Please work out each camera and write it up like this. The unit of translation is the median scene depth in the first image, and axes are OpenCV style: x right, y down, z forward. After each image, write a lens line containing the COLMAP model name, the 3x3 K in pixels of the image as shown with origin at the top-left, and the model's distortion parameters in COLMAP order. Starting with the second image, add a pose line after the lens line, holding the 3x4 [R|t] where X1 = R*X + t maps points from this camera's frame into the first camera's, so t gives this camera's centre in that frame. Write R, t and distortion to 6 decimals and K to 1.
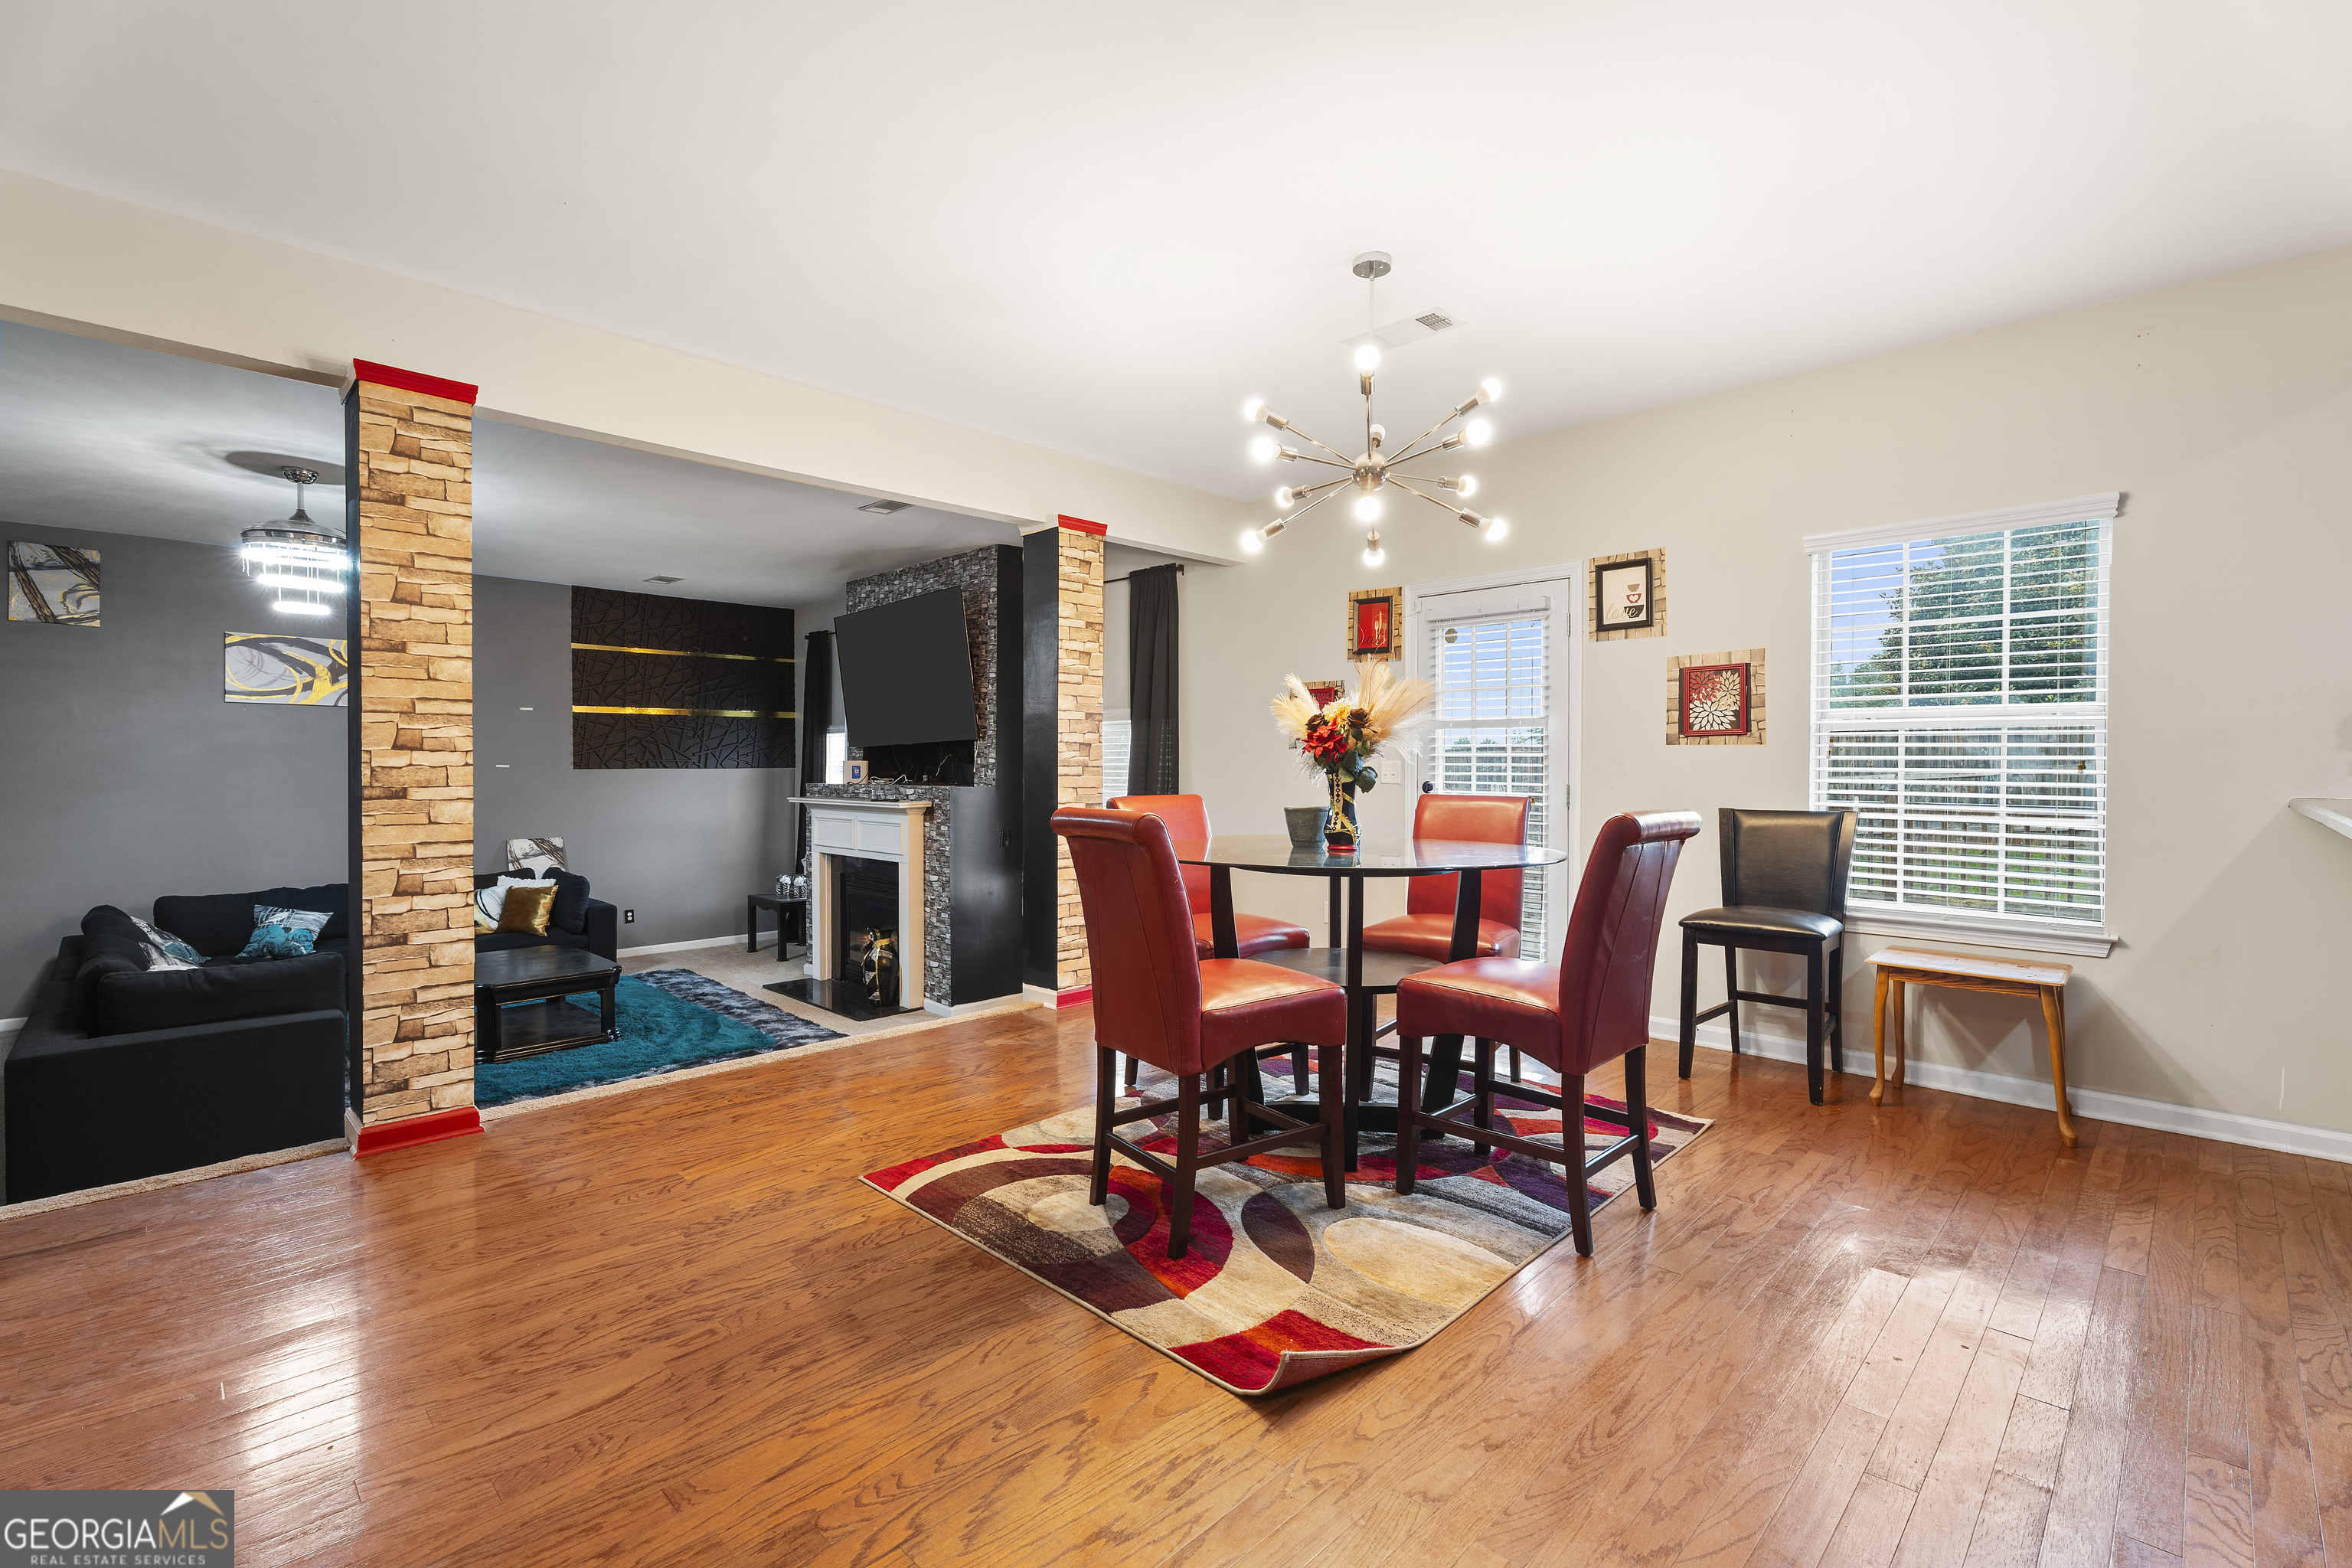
lens RADIAL K [[1038.0, 0, 1181.6], [0, 1038.0, 784.4], [0, 0, 1]] dist [0.001729, -0.000087]
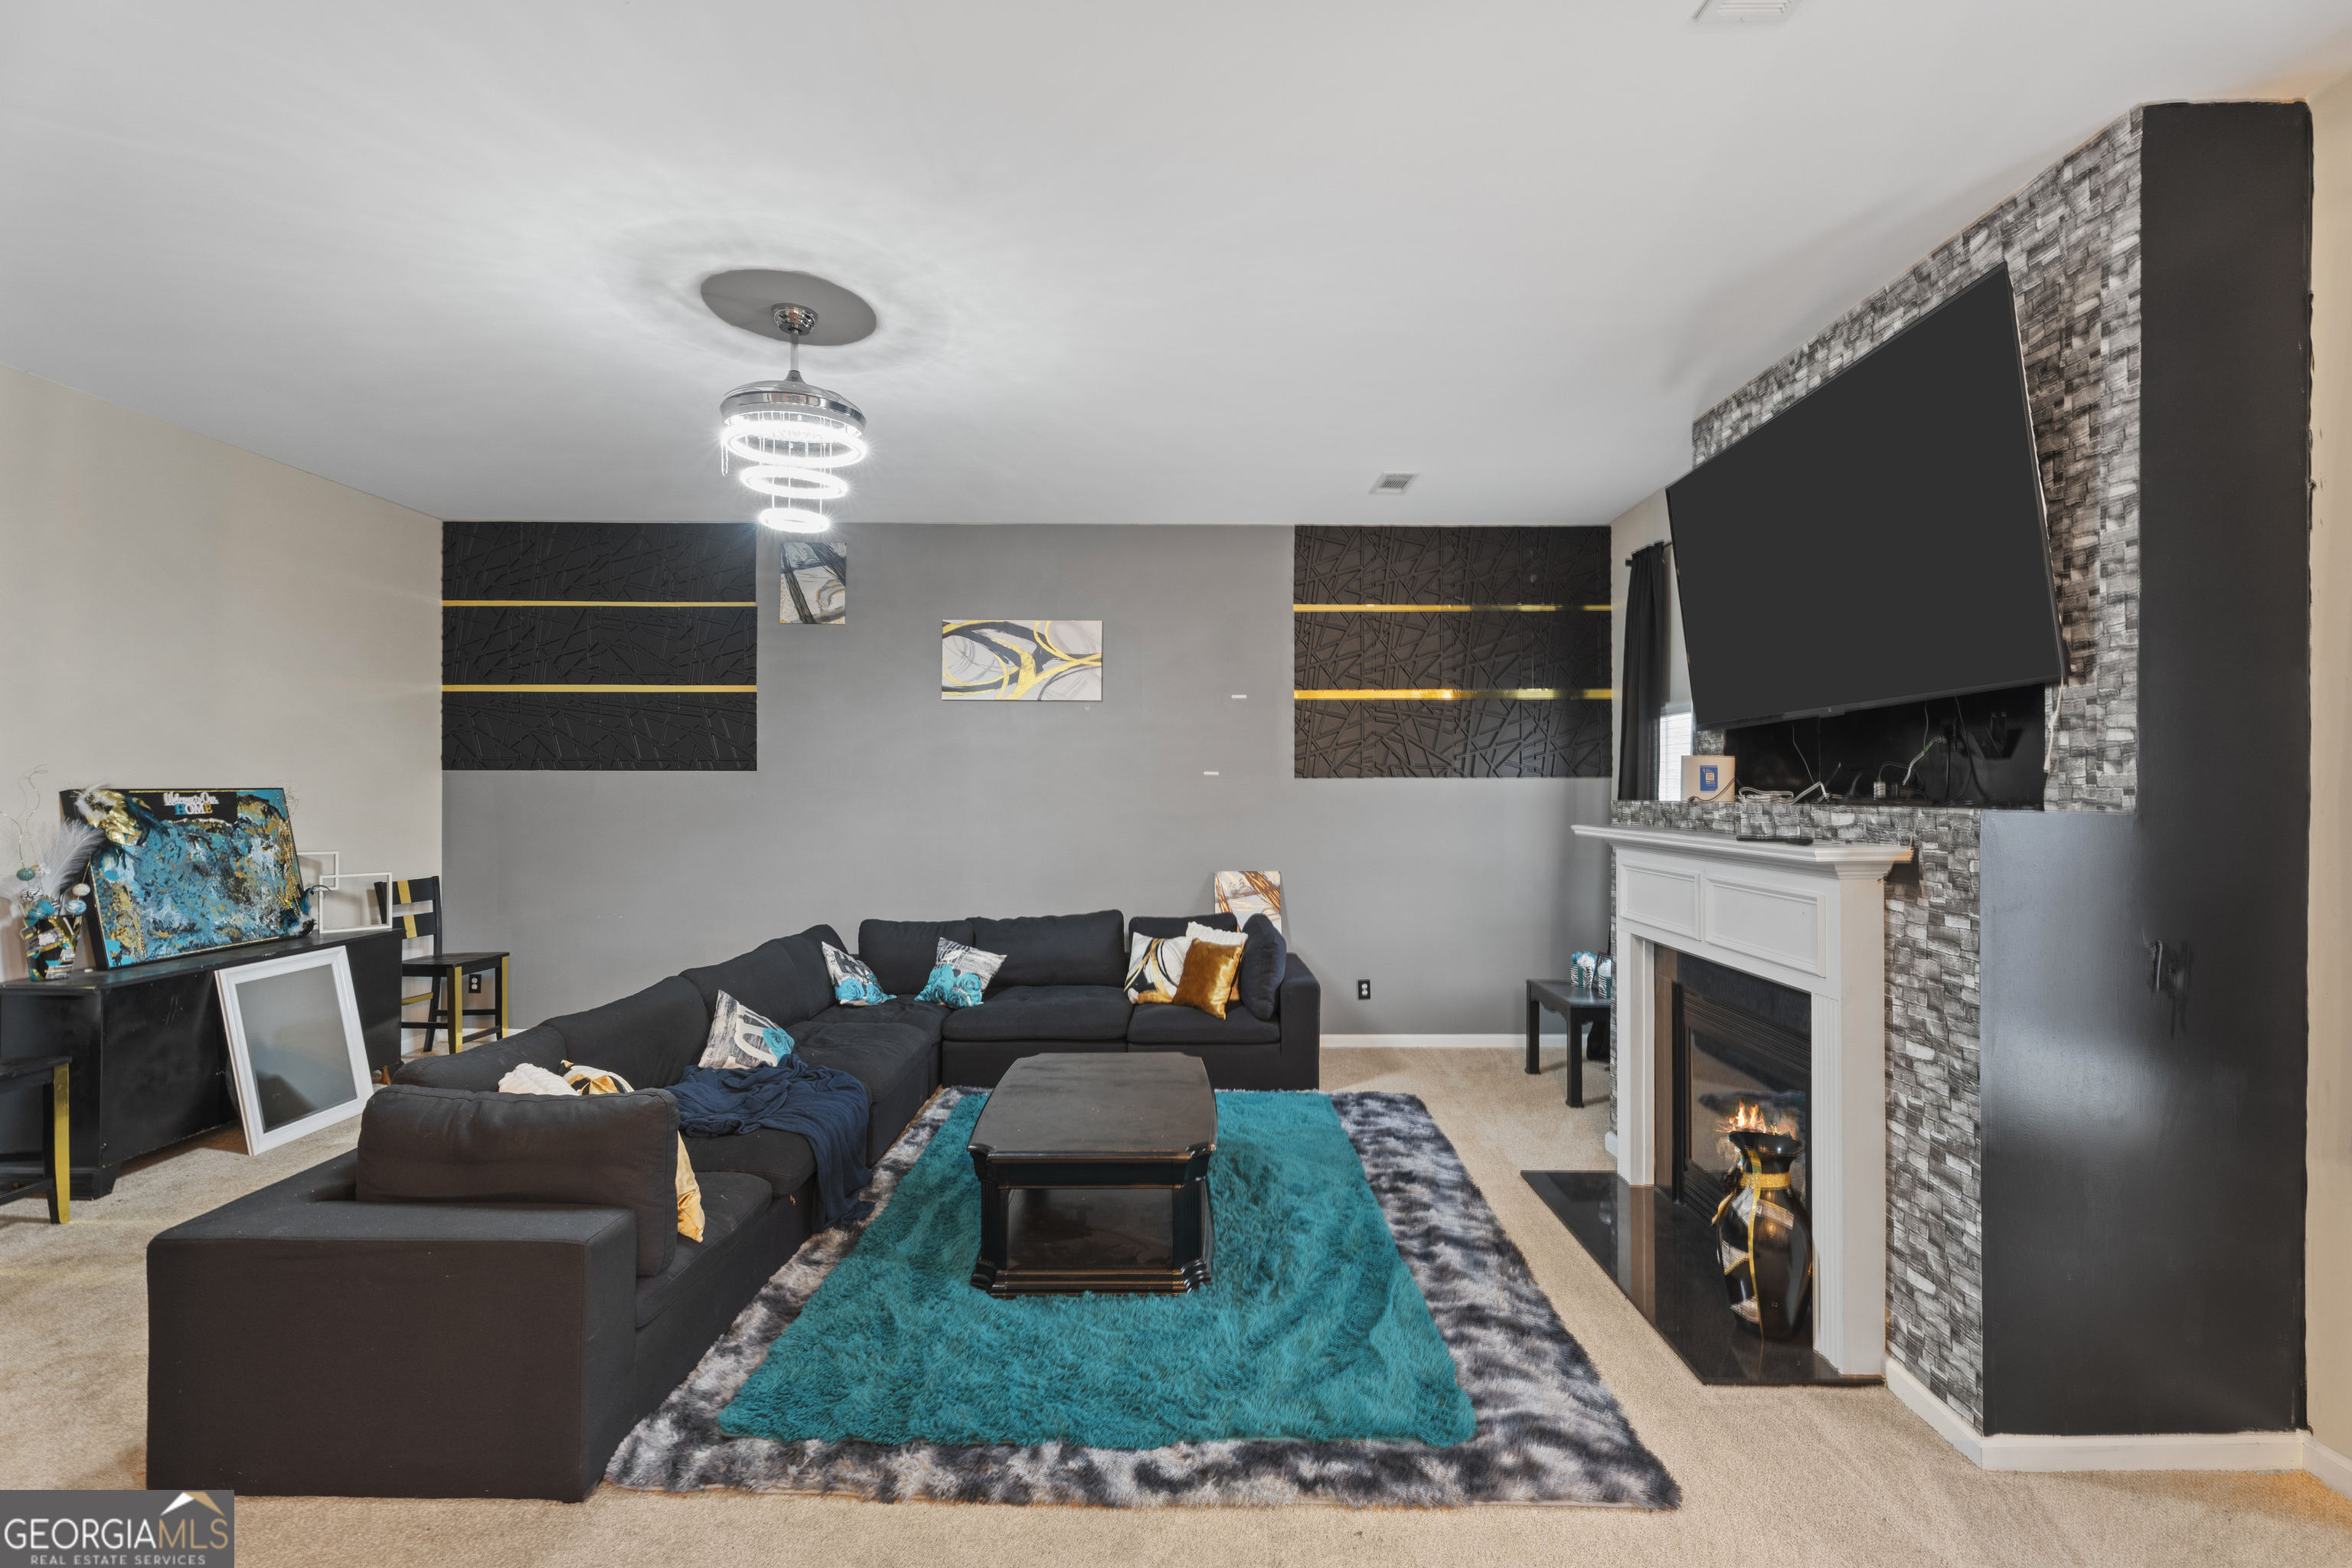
lens RADIAL K [[1038.0, 0, 1179.9], [0, 1038.0, 779.3], [0, 0, 1]] dist [0.001729, -0.000087]
pose [[0.702927, -0.004416, -0.711248, -0.156481], [-0.015593, 0.999645, -0.021617, 0.003767], [0.711091, 0.026285, 0.702608, 0.534462]]
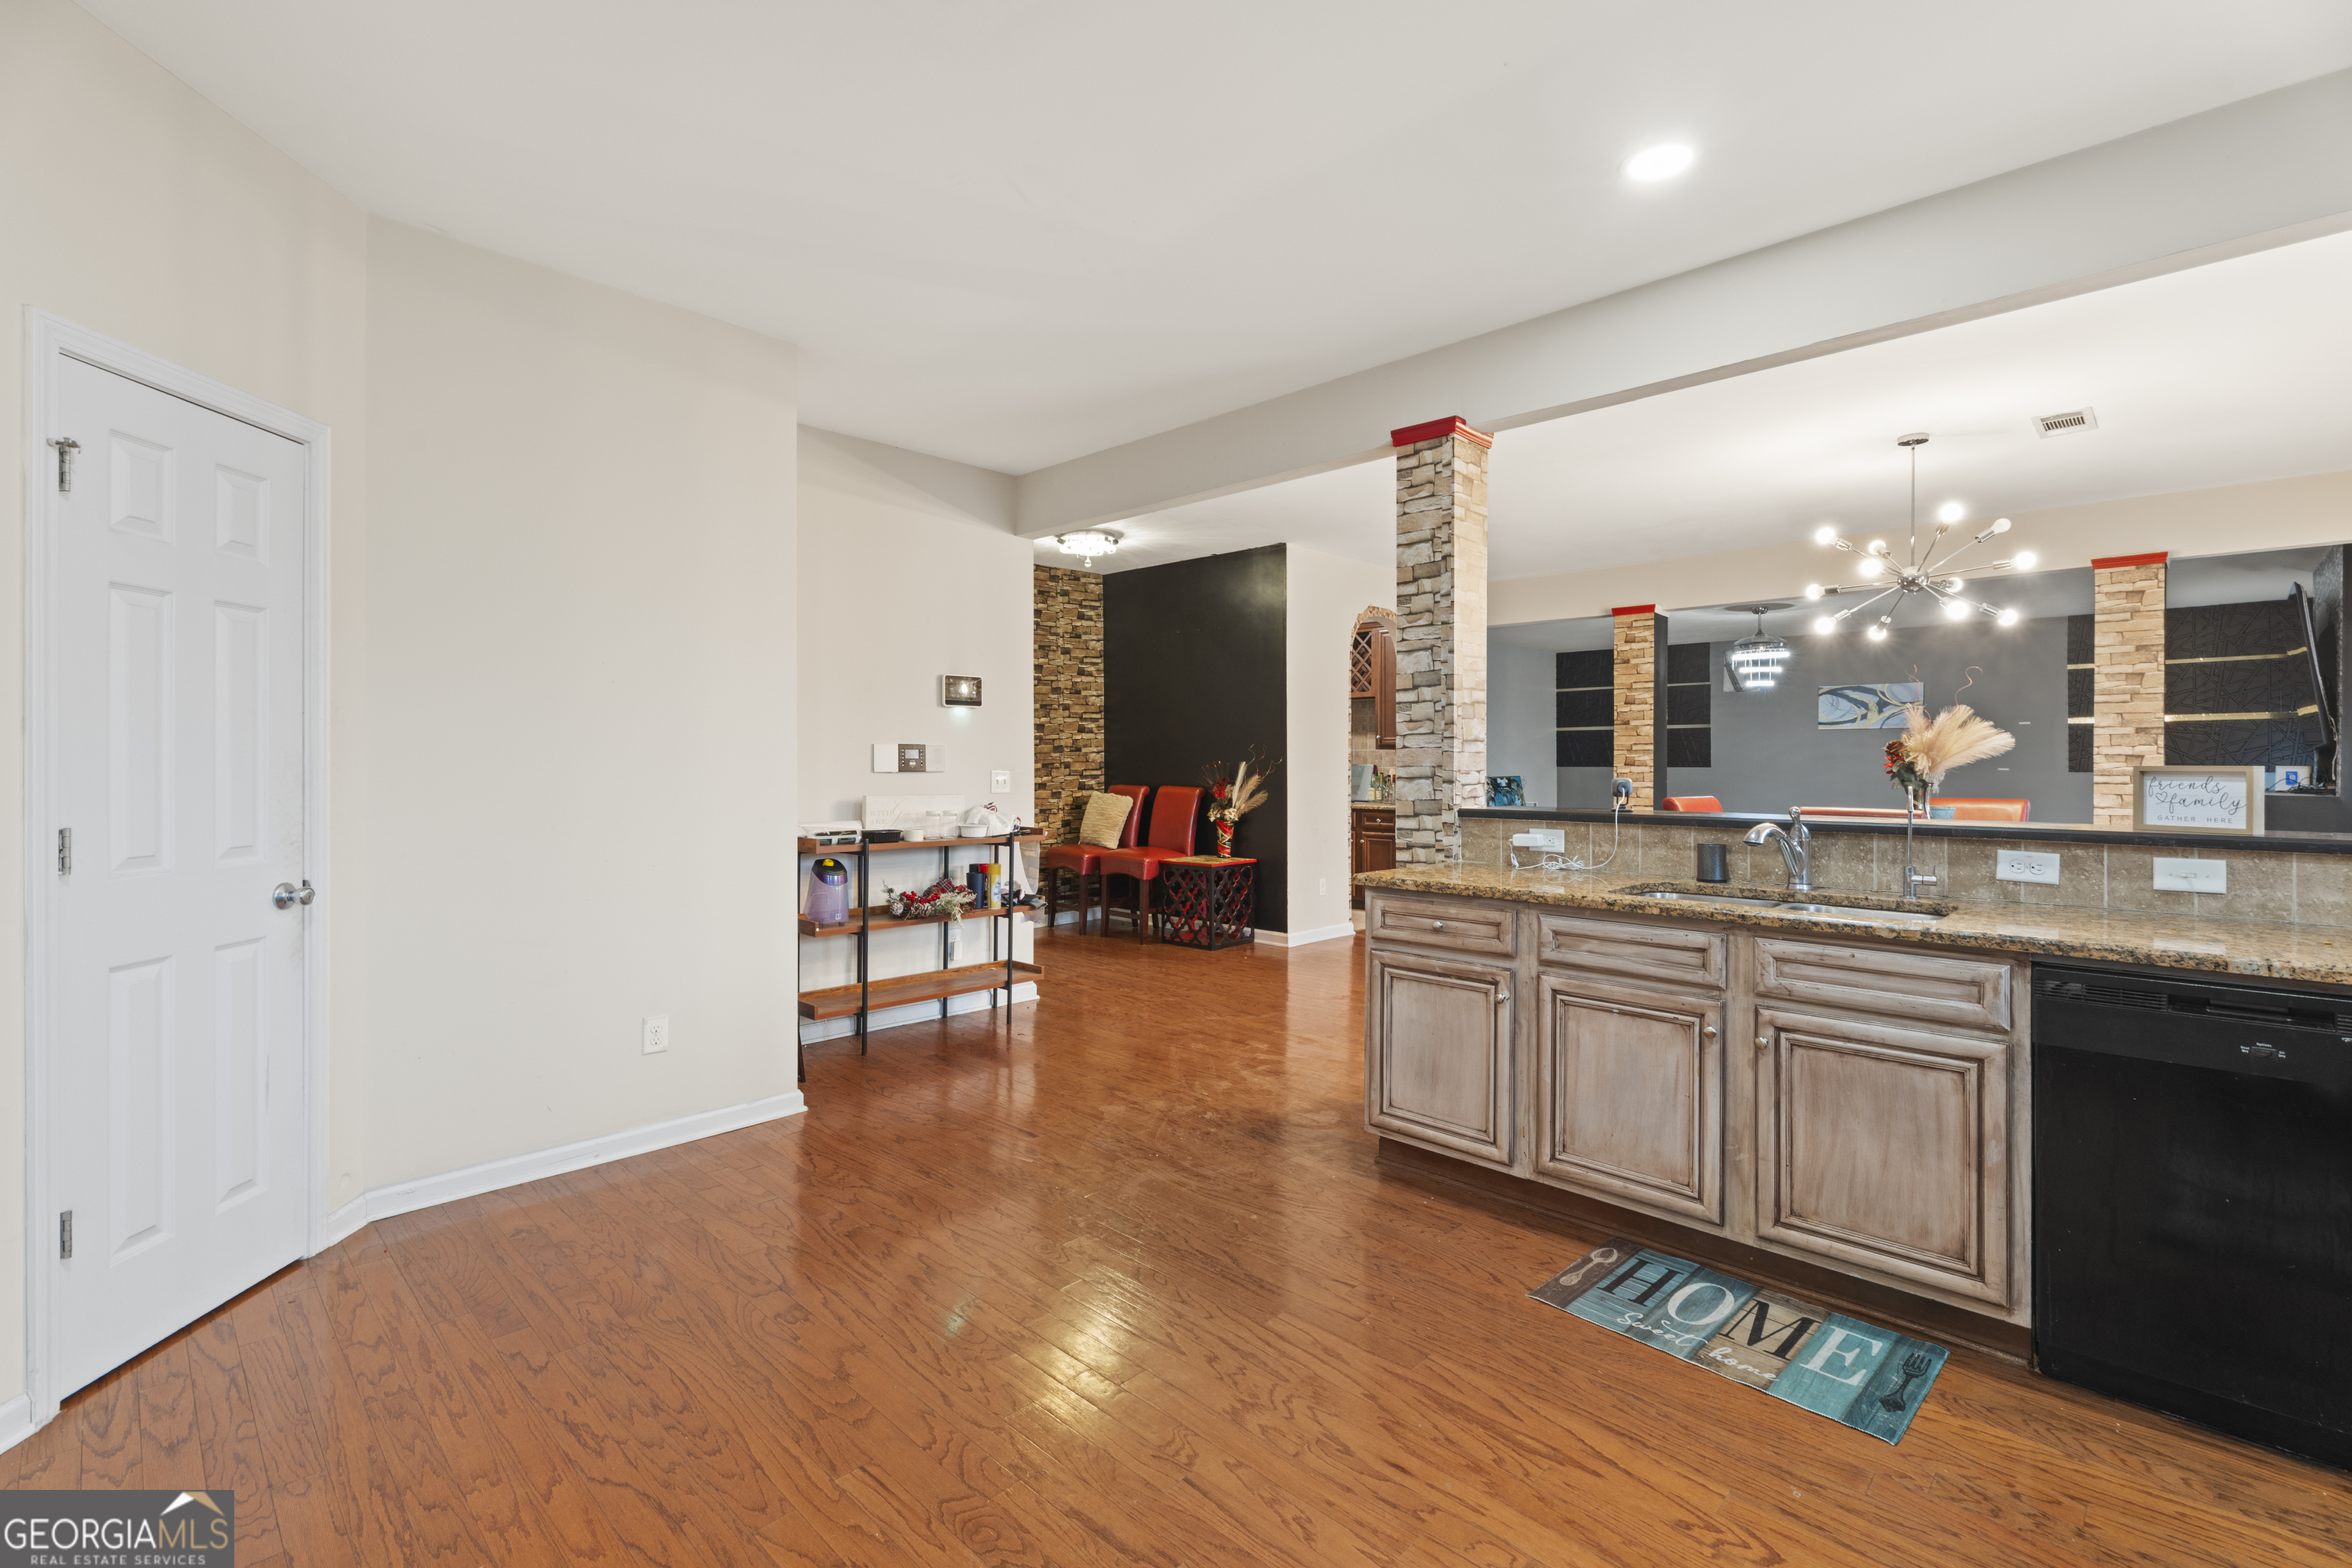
lens RADIAL K [[1038.0, 0, 1175.9], [0, 1038.0, 761.1], [0, 0, 1]] dist [0.001729, -0.000087]
pose [[0.005688, -0.001245, -0.999983, 0.720299], [-0.018070, 0.999836, -0.001347, -0.008921], [0.999821, 0.018077, 0.005664, -0.021981]]
